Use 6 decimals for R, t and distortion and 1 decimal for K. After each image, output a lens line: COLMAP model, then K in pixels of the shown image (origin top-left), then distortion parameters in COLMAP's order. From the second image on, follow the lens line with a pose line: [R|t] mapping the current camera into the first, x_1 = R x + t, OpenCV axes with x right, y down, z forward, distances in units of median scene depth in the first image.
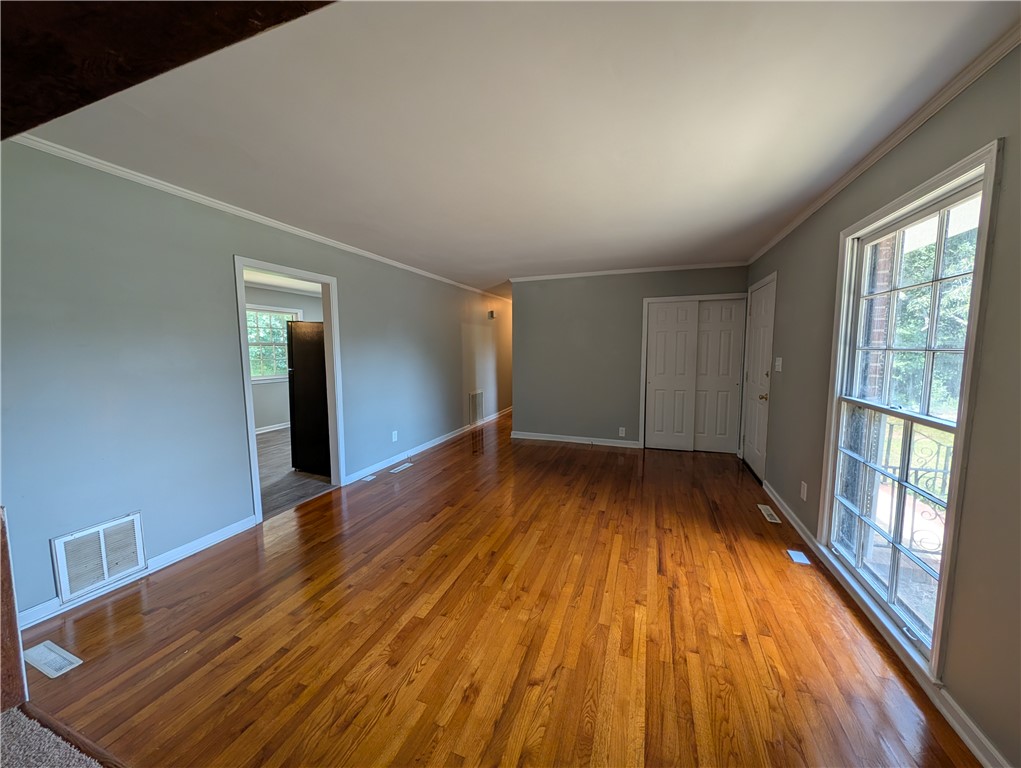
lens RADIAL K [[372.8, 0, 510.9], [0, 372.8, 385.2], [0, 0, 1]] dist [0.000680, -0.000008]
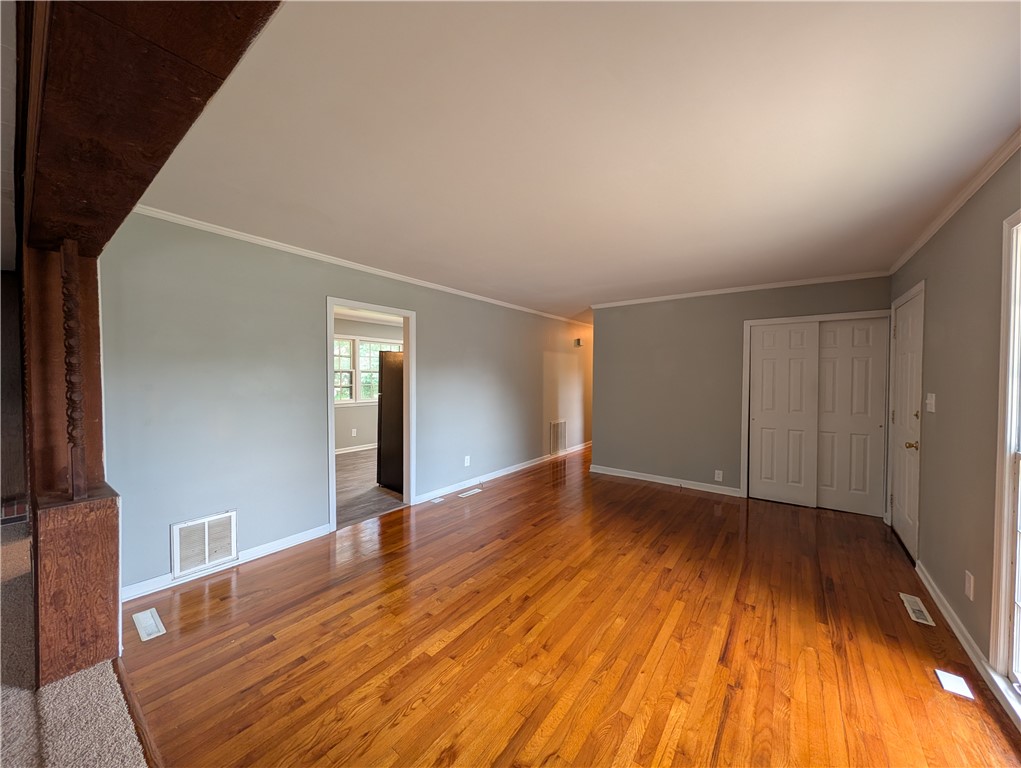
lens RADIAL K [[372.8, 0, 511.1], [0, 372.8, 383.9], [0, 0, 1]] dist [0.000680, -0.000008]
pose [[0.958164, 0.015637, -0.285791, 0.162968], [-0.037517, 0.996753, -0.071246, -0.010666], [0.283749, 0.078988, 0.955640, 0.060760]]
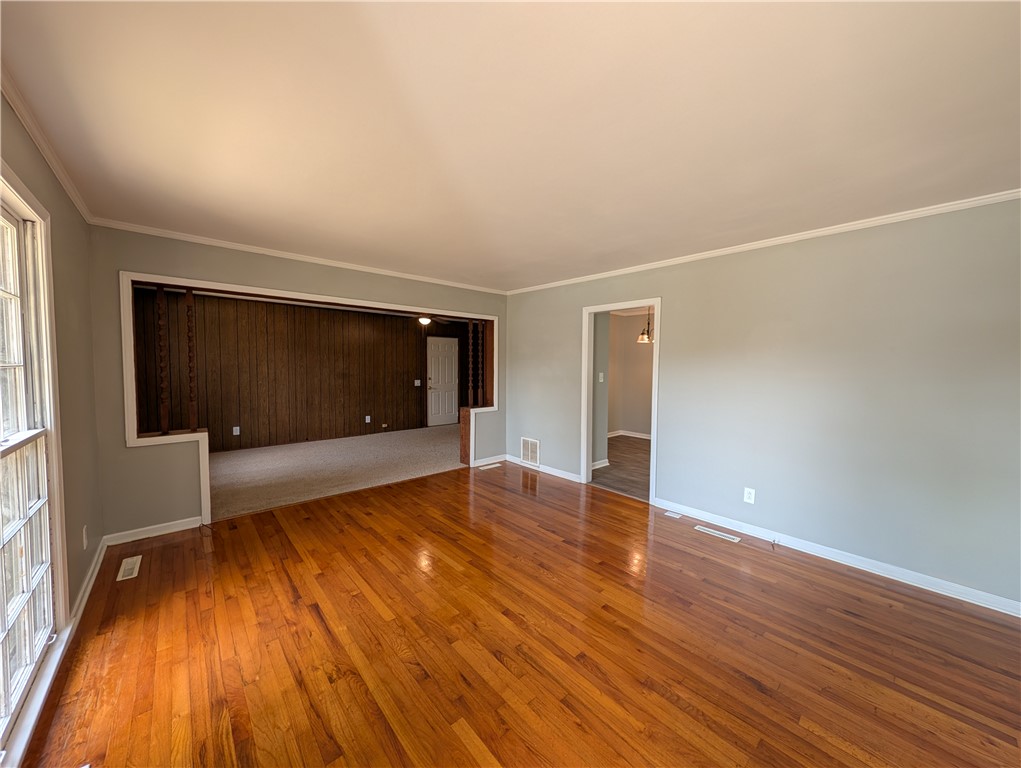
lens RADIAL K [[372.8, 0, 513.9], [0, 372.8, 383.3], [0, 0, 1]] dist [0.000680, -0.000008]
pose [[-0.460664, 0.042897, -0.886537, 0.844673], [-0.097756, 0.990303, 0.098714, -0.162331], [0.882175, 0.132138, -0.452004, 1.550061]]
